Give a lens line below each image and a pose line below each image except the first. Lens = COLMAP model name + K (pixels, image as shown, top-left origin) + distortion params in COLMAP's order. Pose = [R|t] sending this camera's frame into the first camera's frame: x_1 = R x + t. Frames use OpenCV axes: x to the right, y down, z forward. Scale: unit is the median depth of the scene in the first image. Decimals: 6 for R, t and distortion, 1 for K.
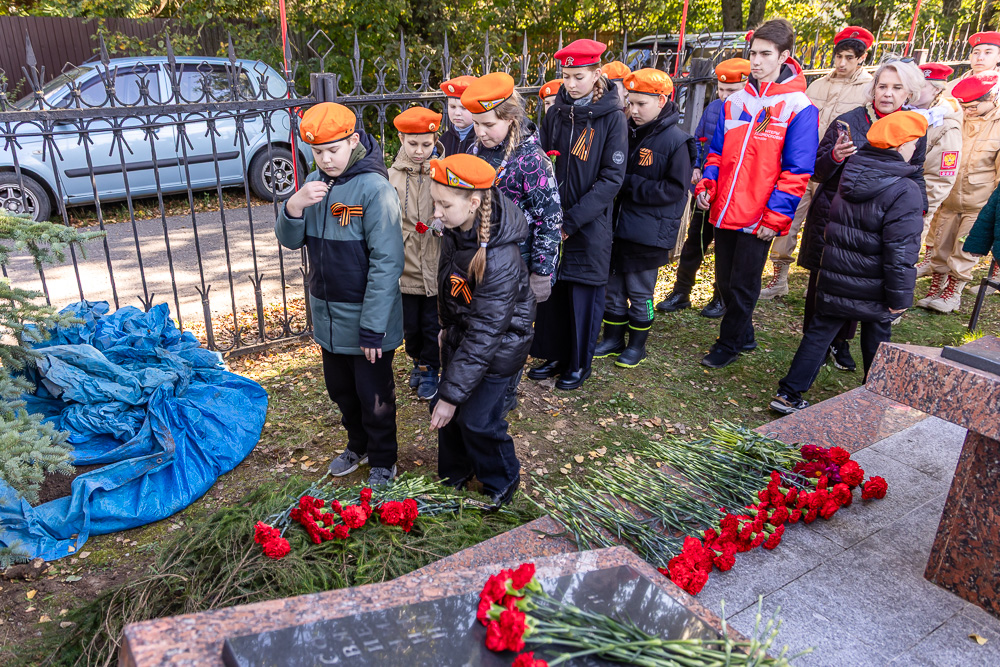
lens RADIAL K [[787.2, 0, 456.2], [0, 787.2, 342.6], [0, 0, 1]] dist [0.043514, -0.019978]
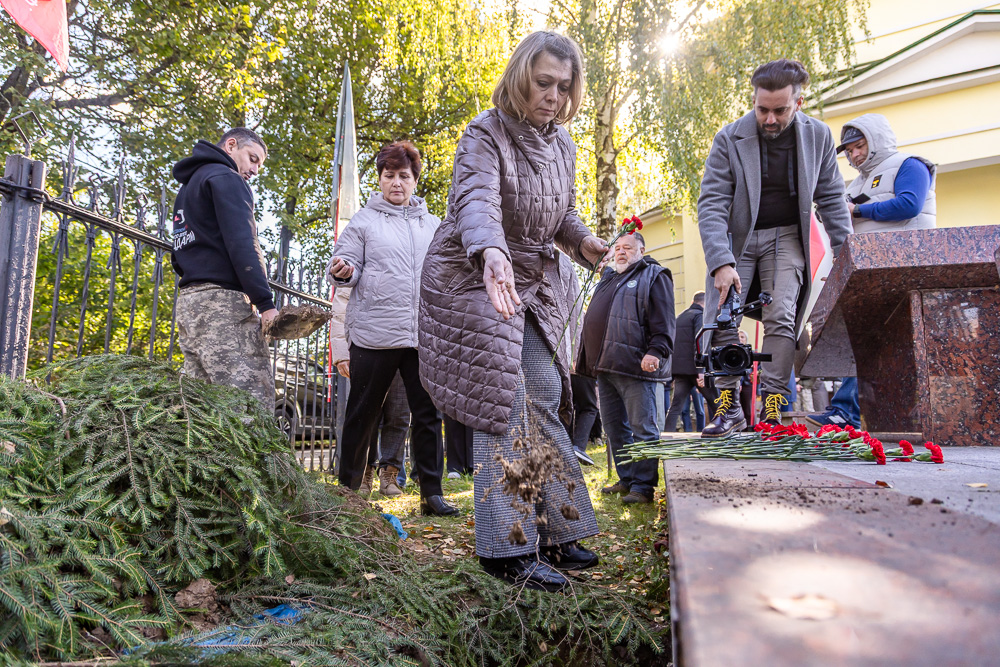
lens RADIAL K [[686.7, 0, 497.8], [0, 686.7, 336.9], [0, 0, 1]] dist [0.016247, -0.013484]
pose [[0.720631, 0.084577, 0.688141, -0.464657], [0.278590, 0.873555, -0.399110, 0.335836], [-0.634884, 0.479320, 0.605949, 0.637979]]
